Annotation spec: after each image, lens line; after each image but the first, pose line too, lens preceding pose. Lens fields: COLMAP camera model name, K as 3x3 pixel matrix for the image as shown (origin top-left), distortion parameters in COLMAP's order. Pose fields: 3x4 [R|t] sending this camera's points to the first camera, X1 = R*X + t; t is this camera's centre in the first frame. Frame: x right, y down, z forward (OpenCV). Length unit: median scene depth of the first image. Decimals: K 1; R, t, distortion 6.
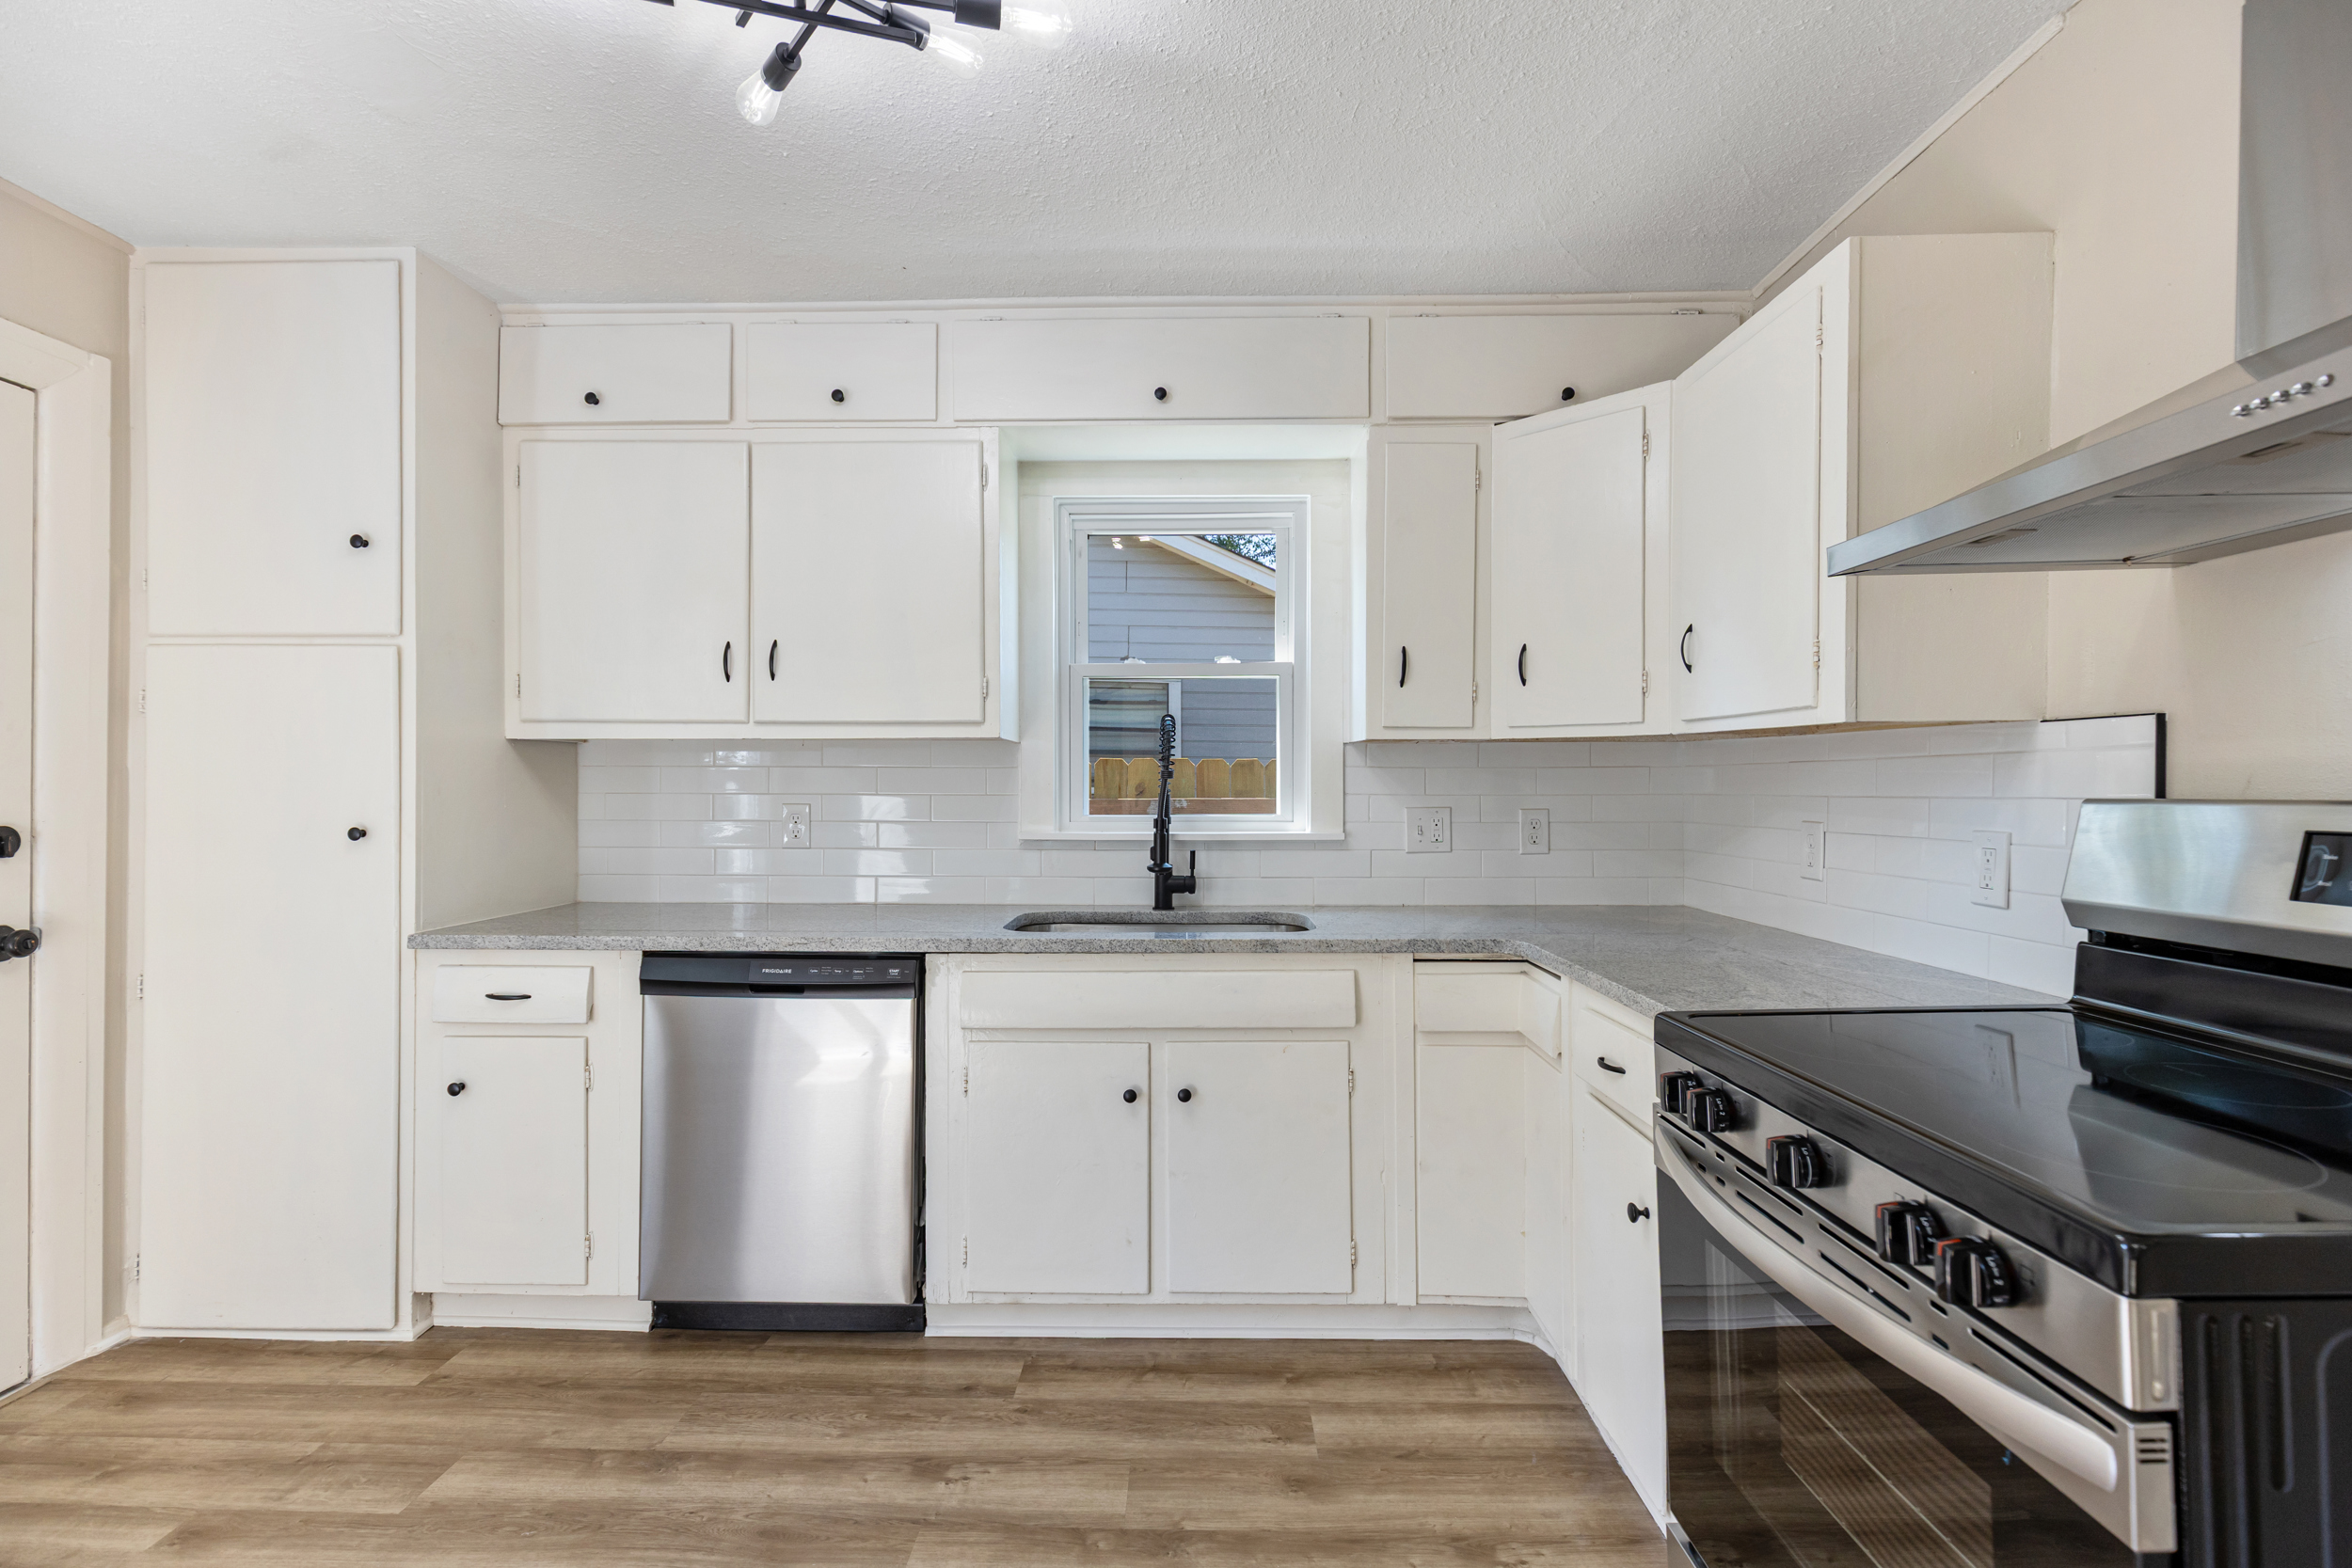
lens RADIAL K [[1067.2, 0, 1163.1], [0, 1067.2, 784.6], [0, 0, 1]] dist [0.002943, -0.000805]
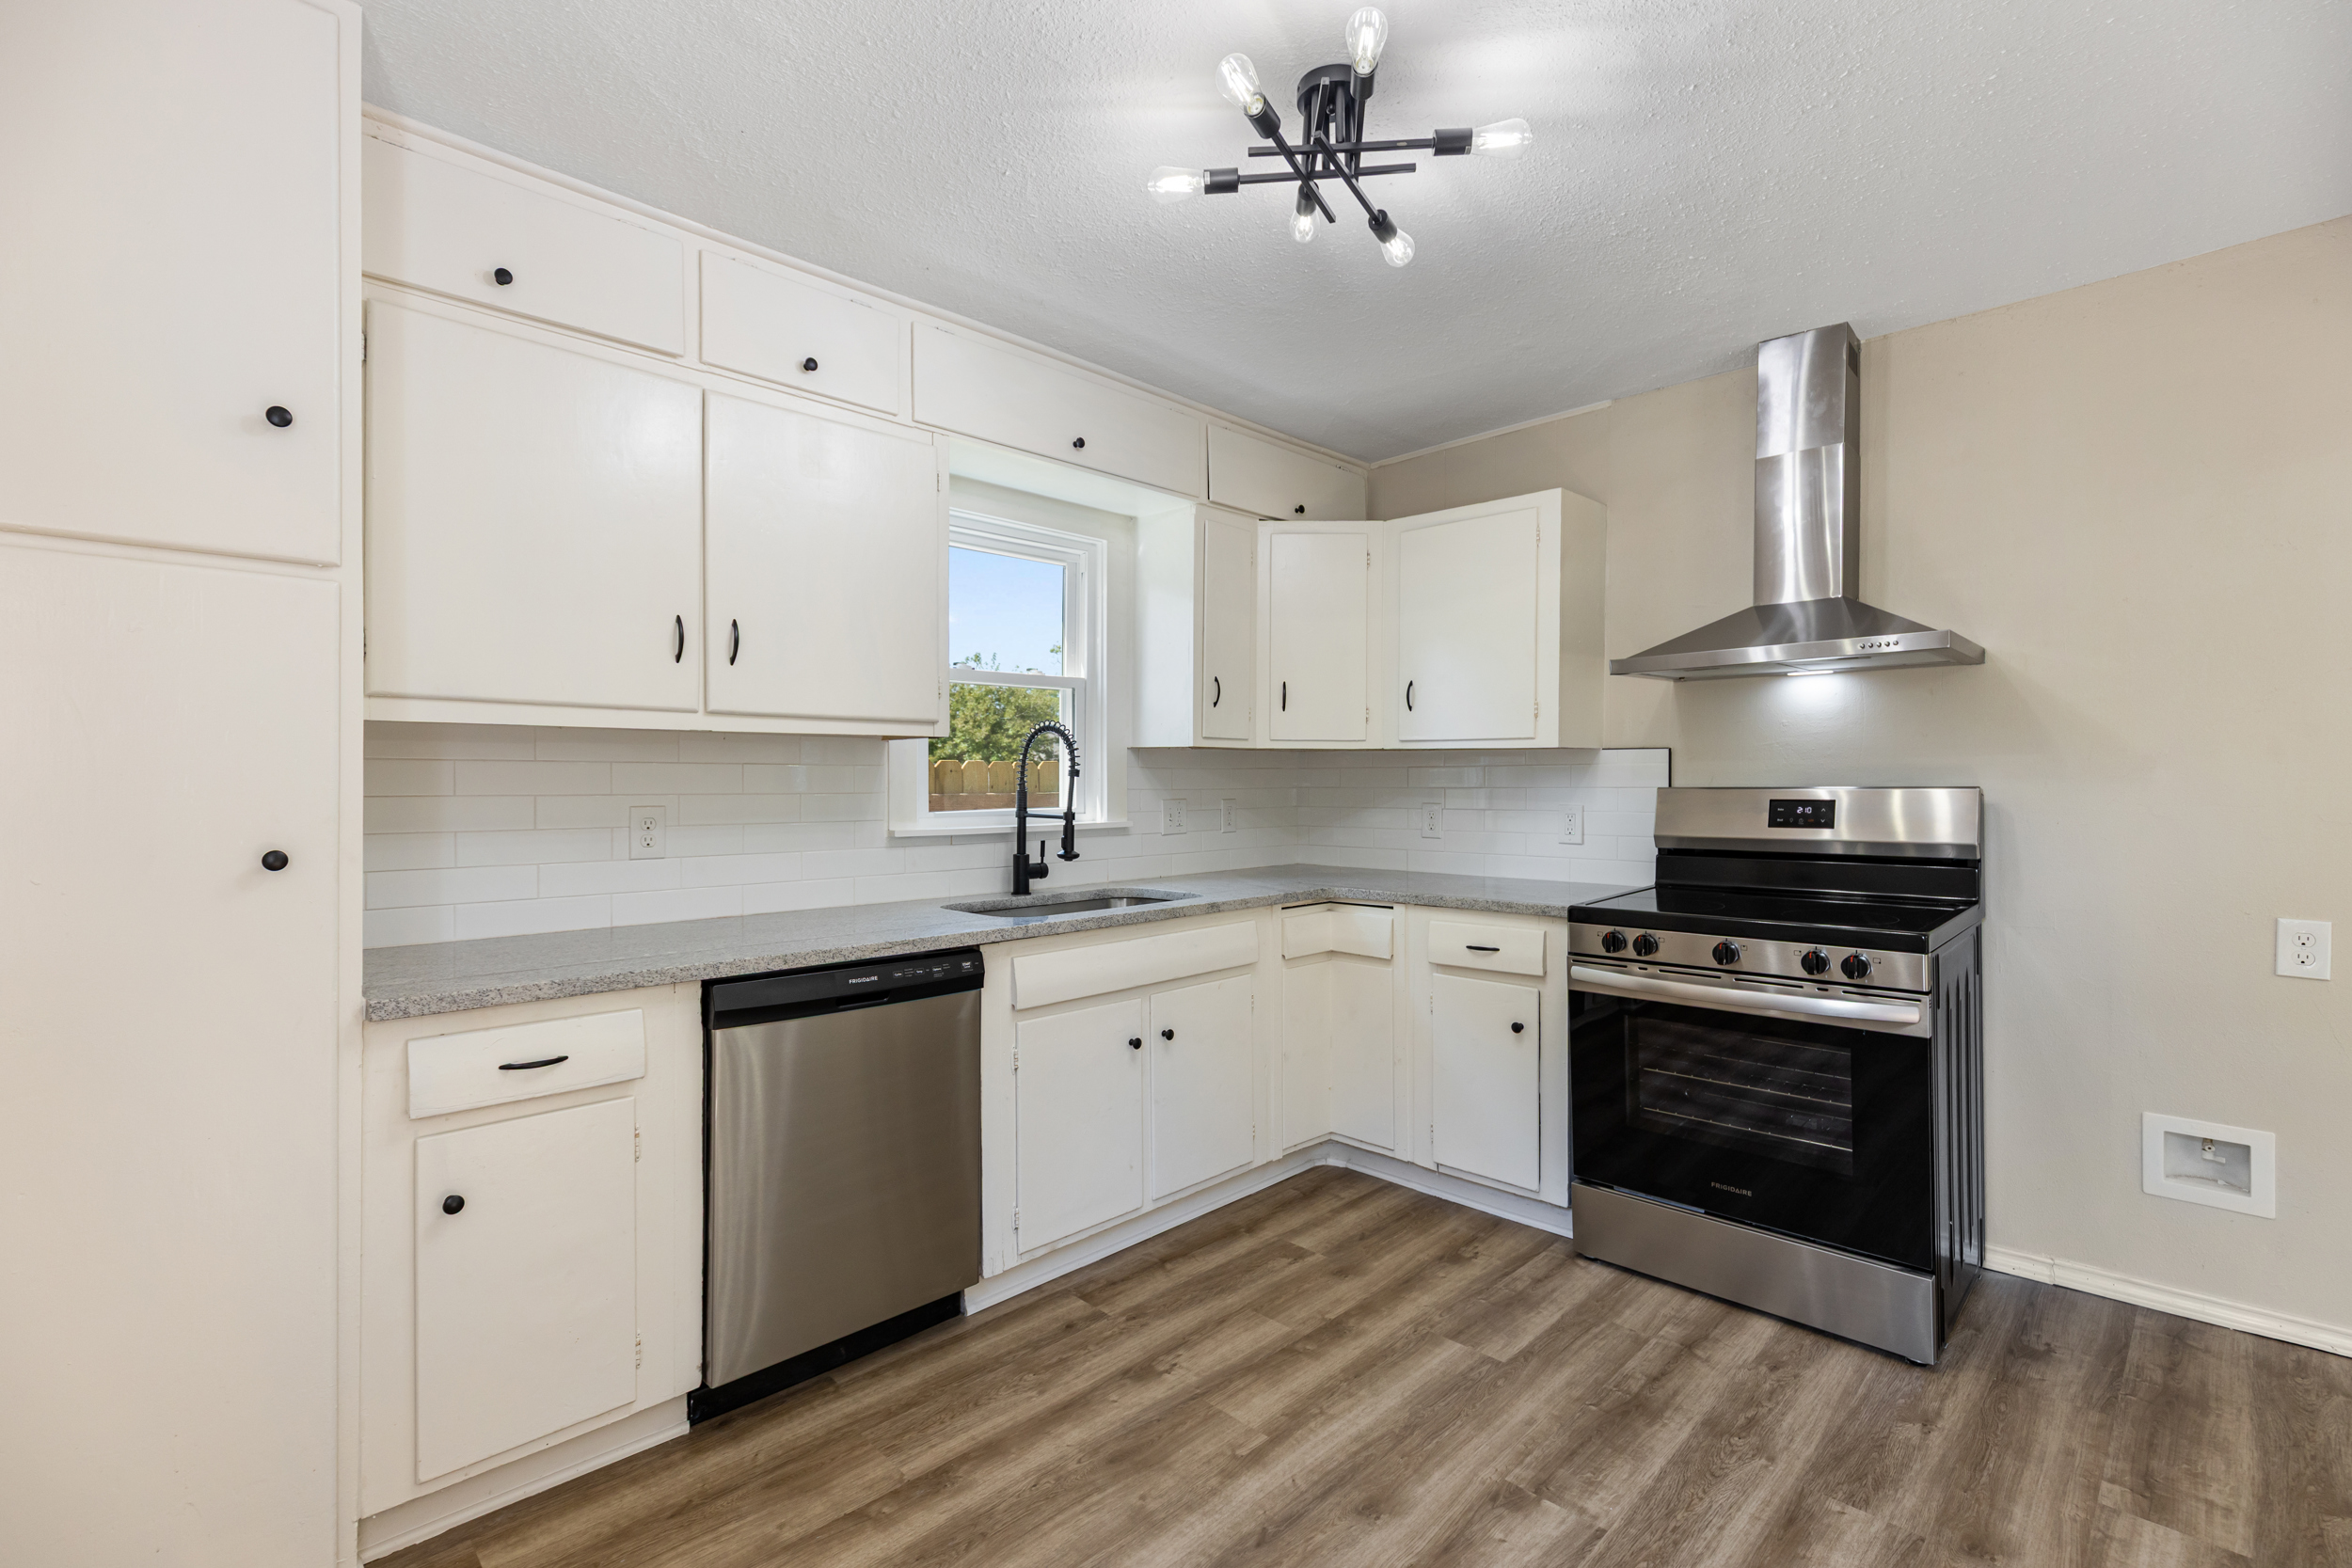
lens RADIAL K [[1067.2, 0, 1173.9], [0, 1067.2, 781.1], [0, 0, 1]] dist [0.002943, -0.000805]
pose [[0.690547, -0.002803, 0.723282, -0.855137], [0.001946, 0.999996, 0.002017, -0.003264], [-0.723285, 0.000015, 0.690550, 0.145269]]
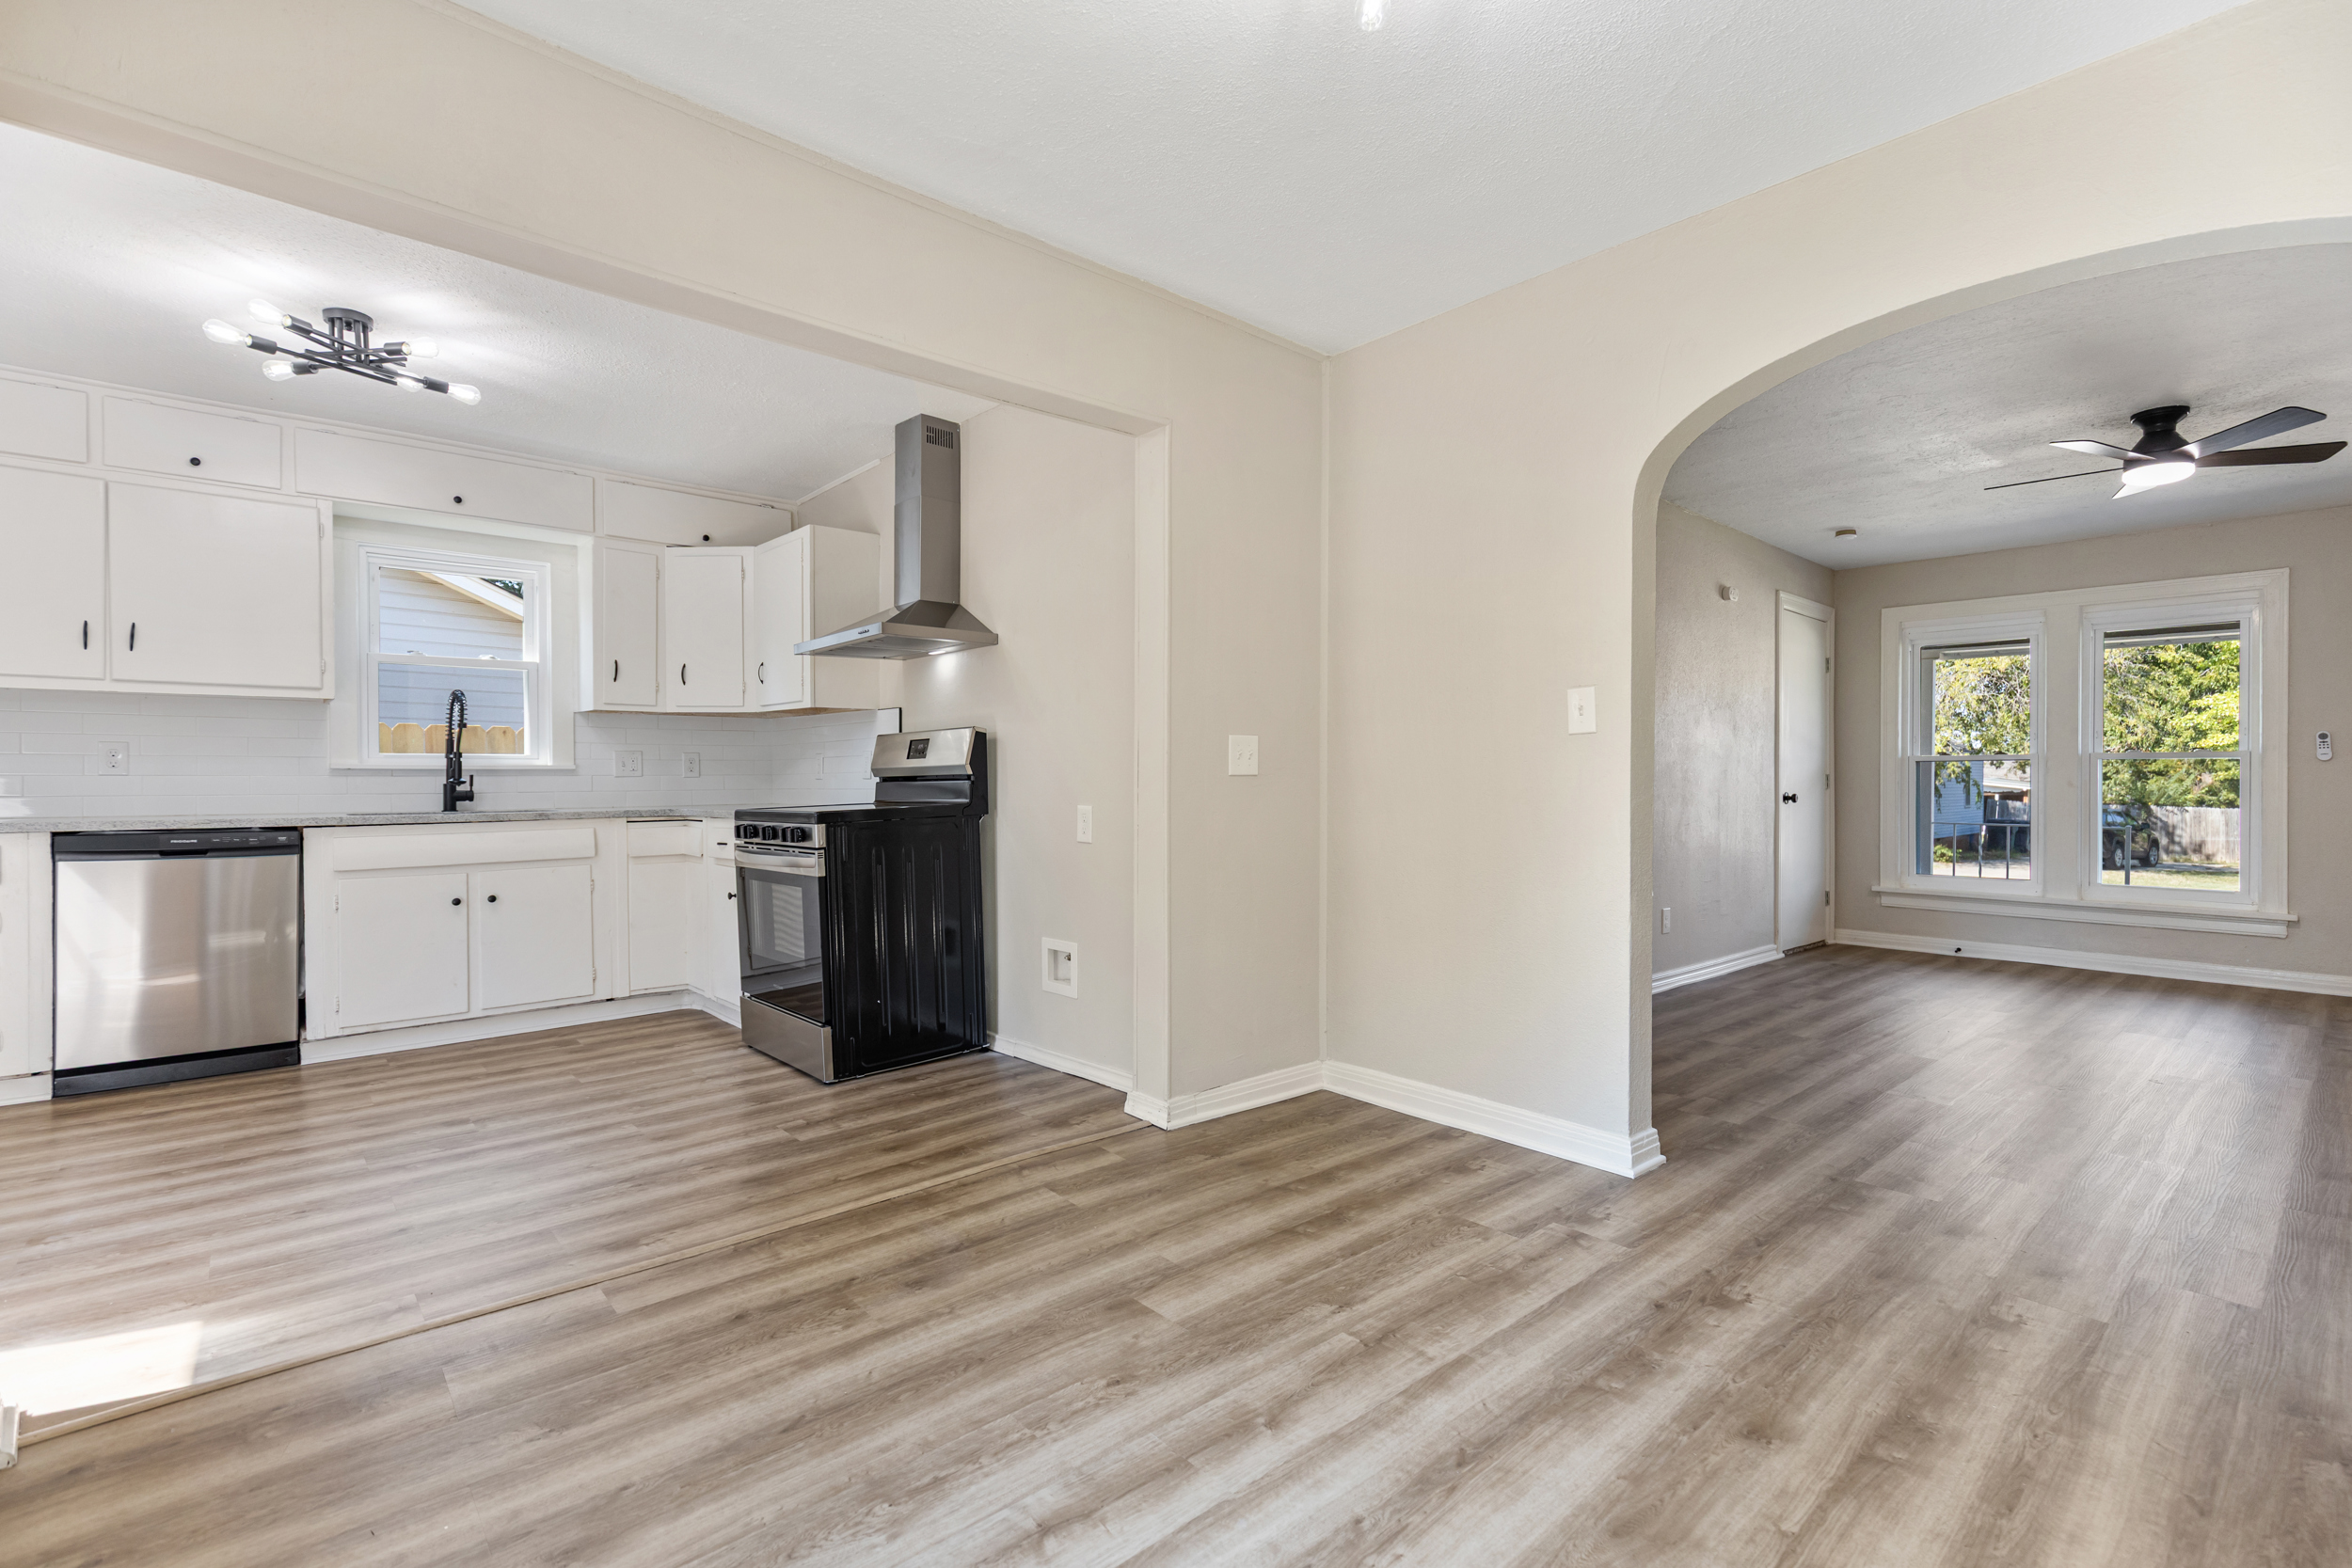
lens RADIAL K [[1067.2, 0, 1183.2], [0, 1067.2, 785.1], [0, 0, 1]] dist [0.002943, -0.000805]
pose [[0.724934, -0.007672, 0.688776, -0.378477], [0.004956, 0.999970, 0.005923, 0.090798], [-0.688801, -0.000880, 0.724950, -1.139001]]
